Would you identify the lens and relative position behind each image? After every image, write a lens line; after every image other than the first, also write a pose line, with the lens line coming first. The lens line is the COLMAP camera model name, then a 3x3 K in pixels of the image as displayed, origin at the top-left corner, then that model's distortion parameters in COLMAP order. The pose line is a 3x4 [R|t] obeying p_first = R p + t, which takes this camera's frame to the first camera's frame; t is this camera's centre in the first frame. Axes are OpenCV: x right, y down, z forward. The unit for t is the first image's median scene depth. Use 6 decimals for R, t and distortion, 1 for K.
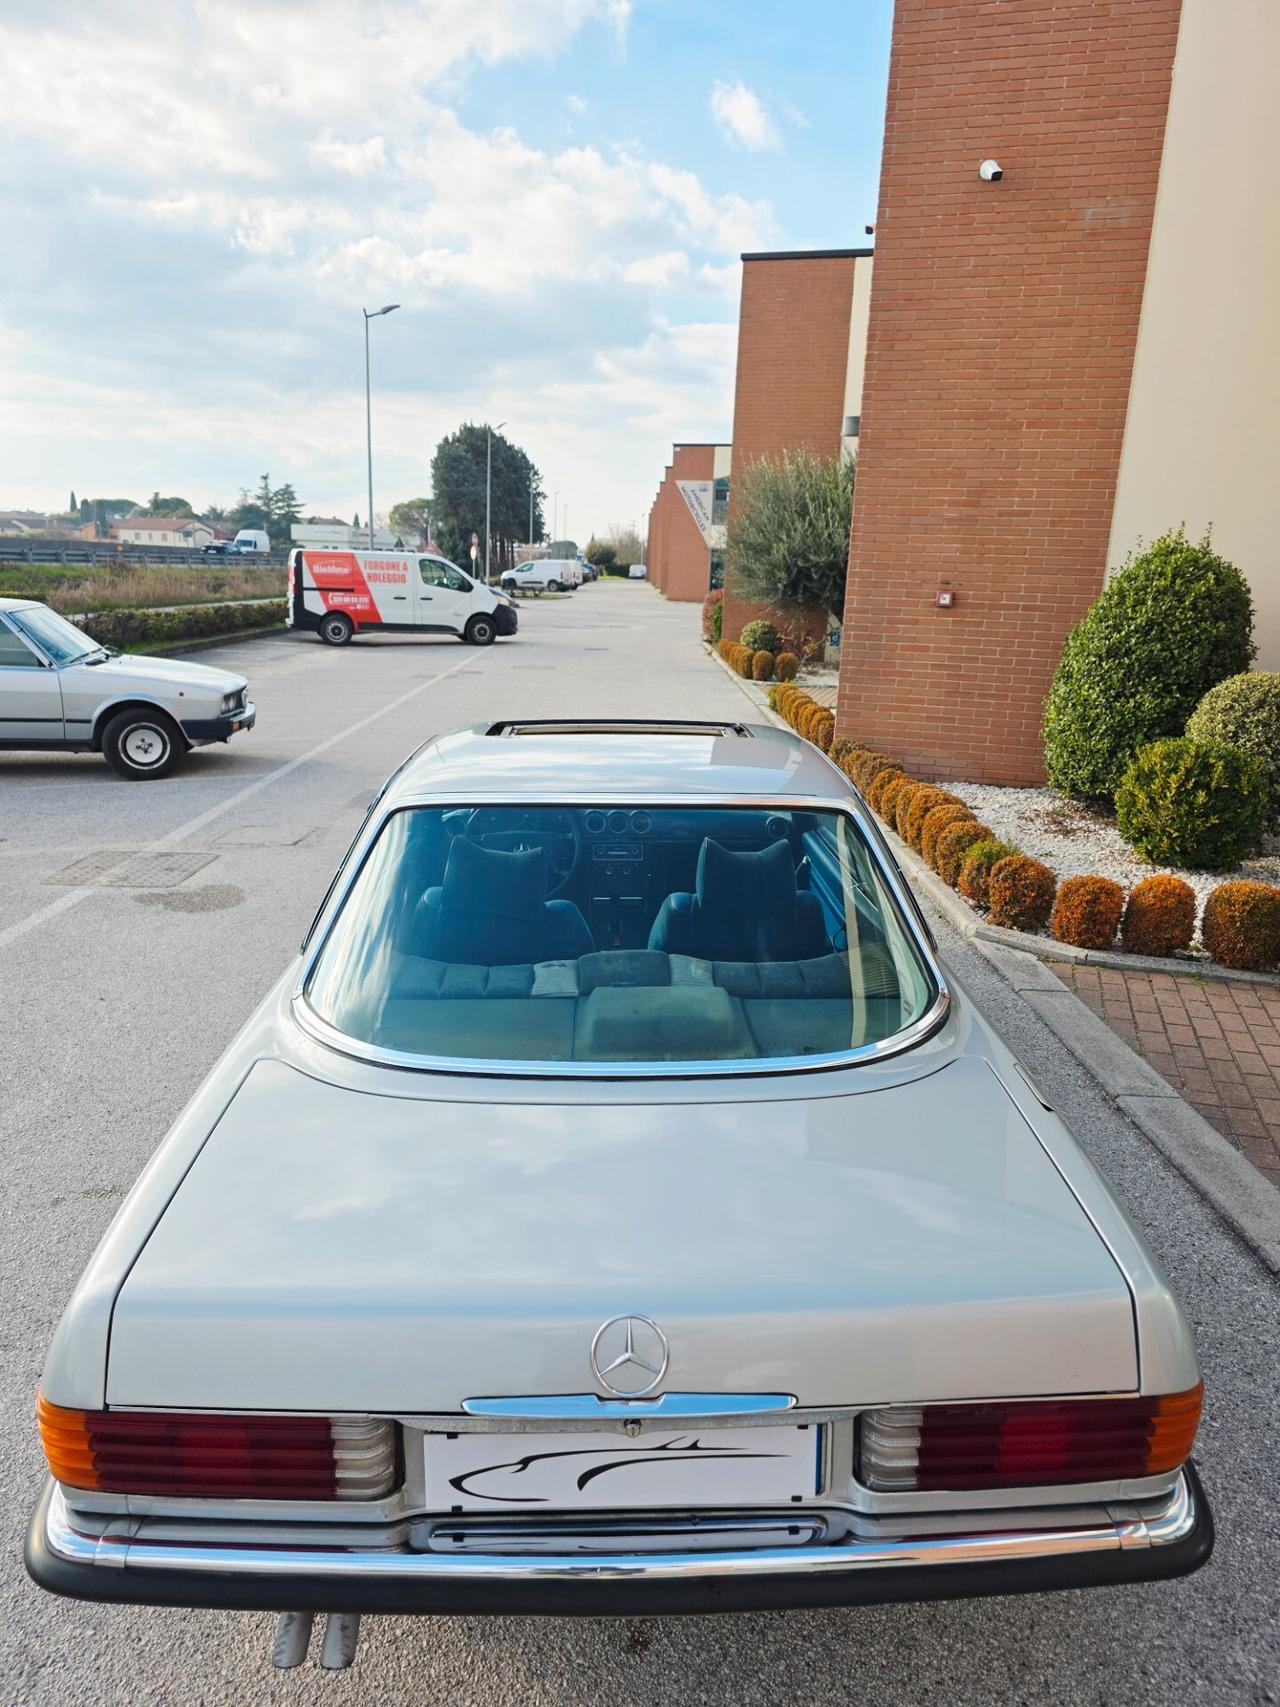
lens RADIAL K [[1146.5, 0, 642.0], [0, 1146.5, 862.1], [0, 0, 1]] dist [0.032586, -0.033341]
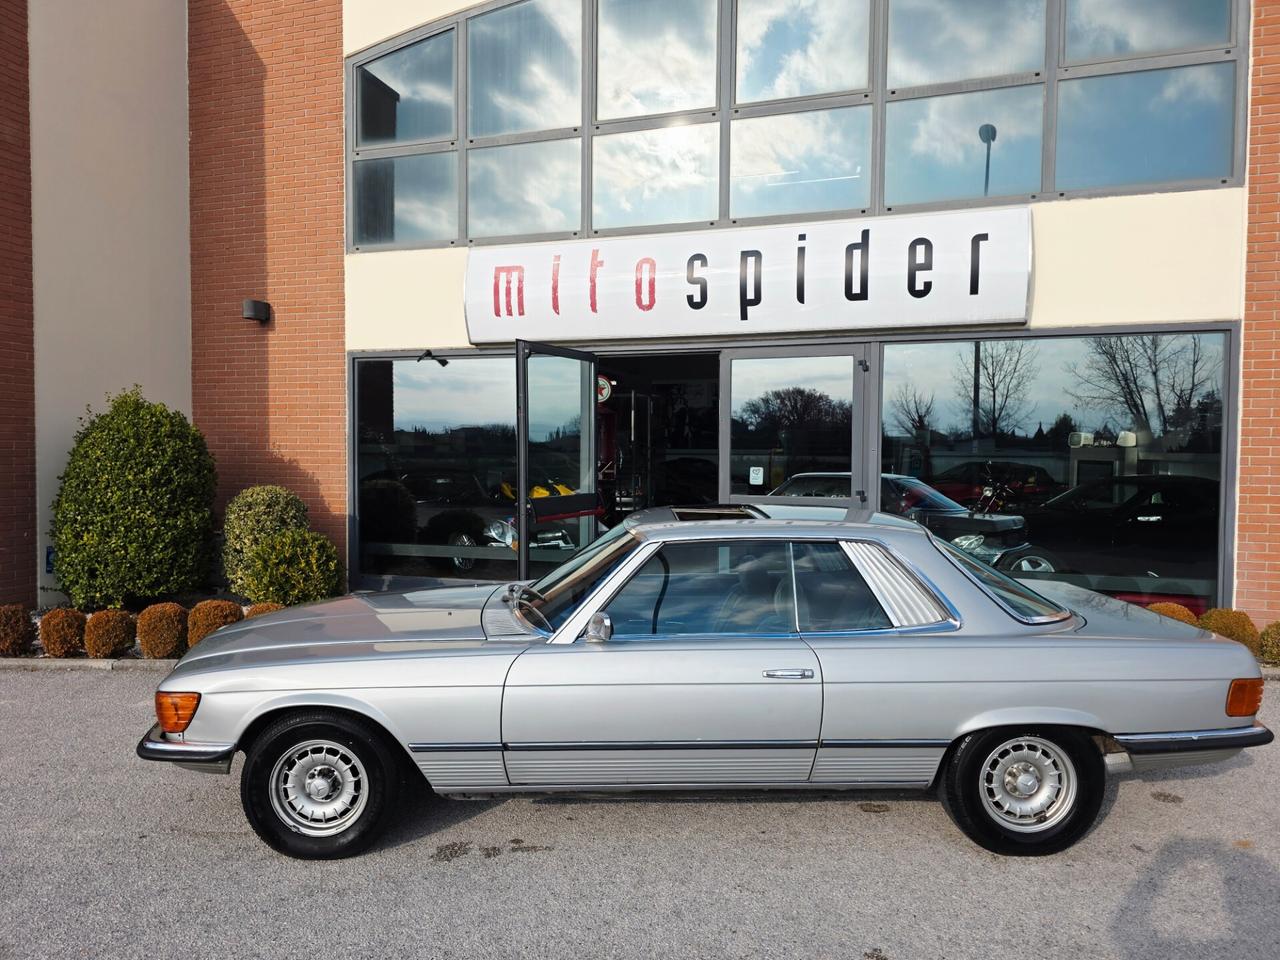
lens RADIAL K [[852.3, 0, 640.0], [0, 852.3, 480.0], [0, 0, 1]] dist [0.043462, -0.040402]
pose [[0.015156, -0.066662, 0.997661, -0.485287], [0.241658, 0.968440, 0.061038, -0.103930], [-0.970243, 0.240167, 0.030787, 0.414774]]
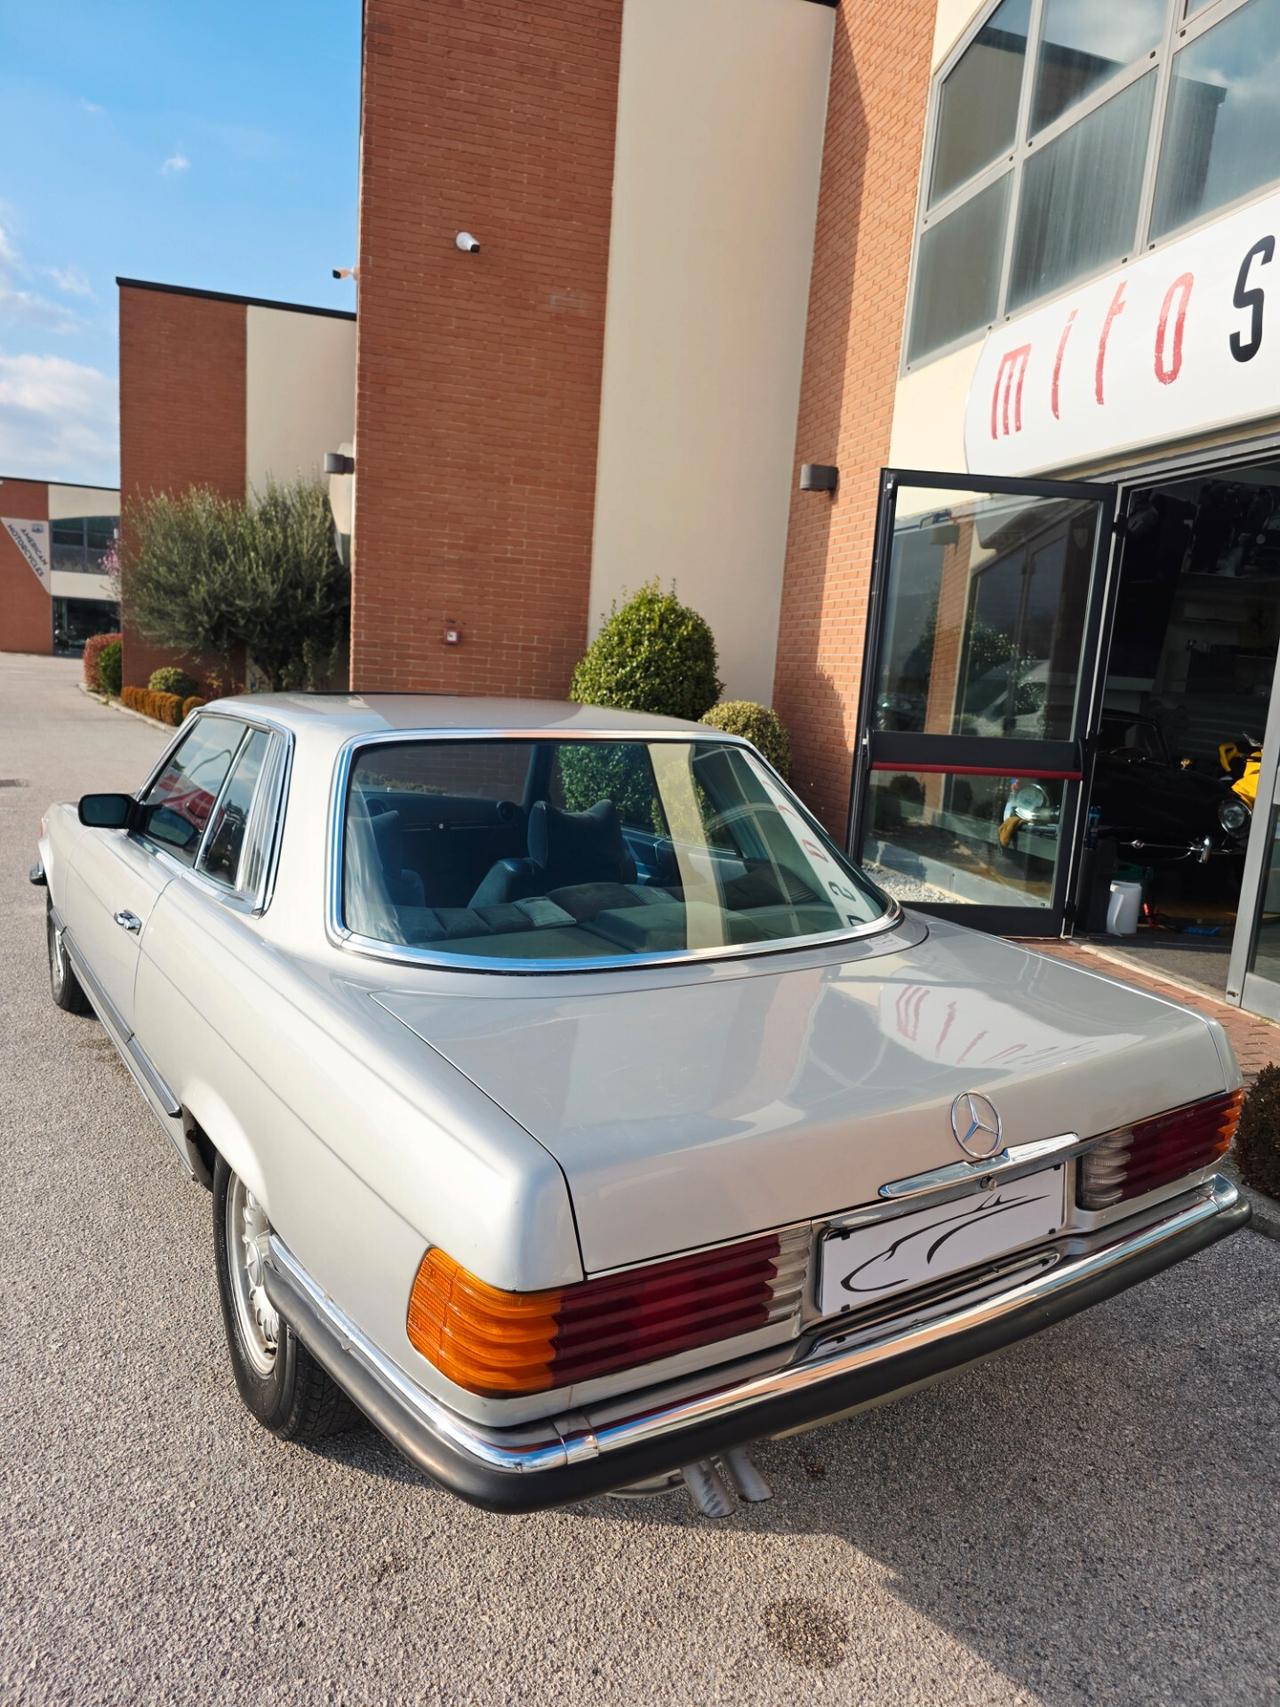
lens RADIAL K [[1160.5, 0, 654.5], [0, 1160.5, 868.6], [0, 0, 1]] dist [0.030223, -0.033578]
pose [[0.850619, -0.061105, 0.522220, -0.153776], [0.089826, 0.995511, -0.029829, 0.030474], [-0.518053, 0.072282, 0.852289, 0.025032]]
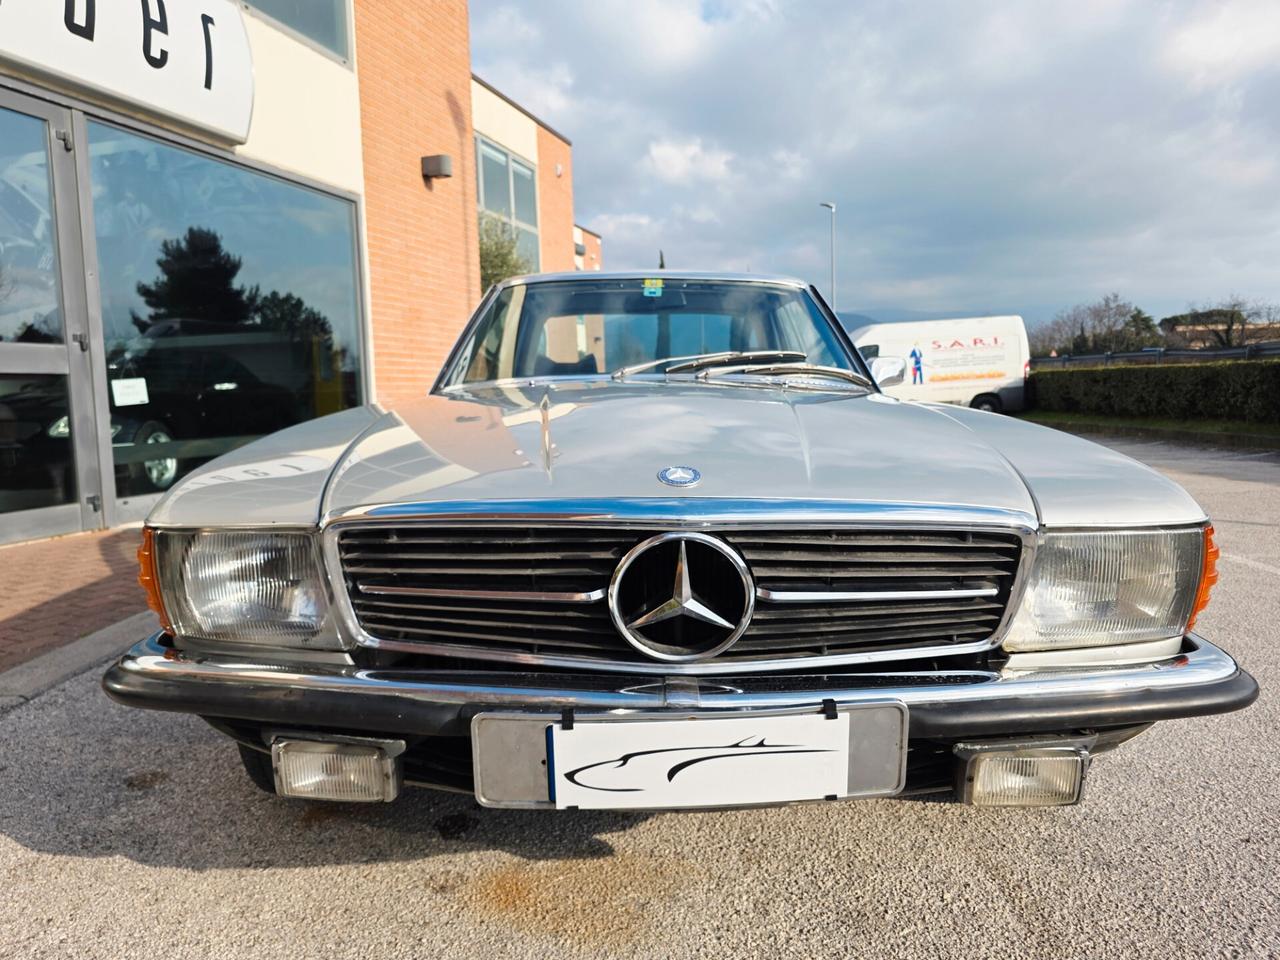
lens RADIAL K [[865.1, 0, 640.0], [0, 865.1, 480.0], [0, 0, 1]] dist [0.035114, -0.037639]
pose [[-0.999367, -0.014934, 0.032294, -0.019525], [-0.003097, 0.940717, 0.339178, -0.094797], [-0.035444, 0.338864, -0.940168, 0.798675]]
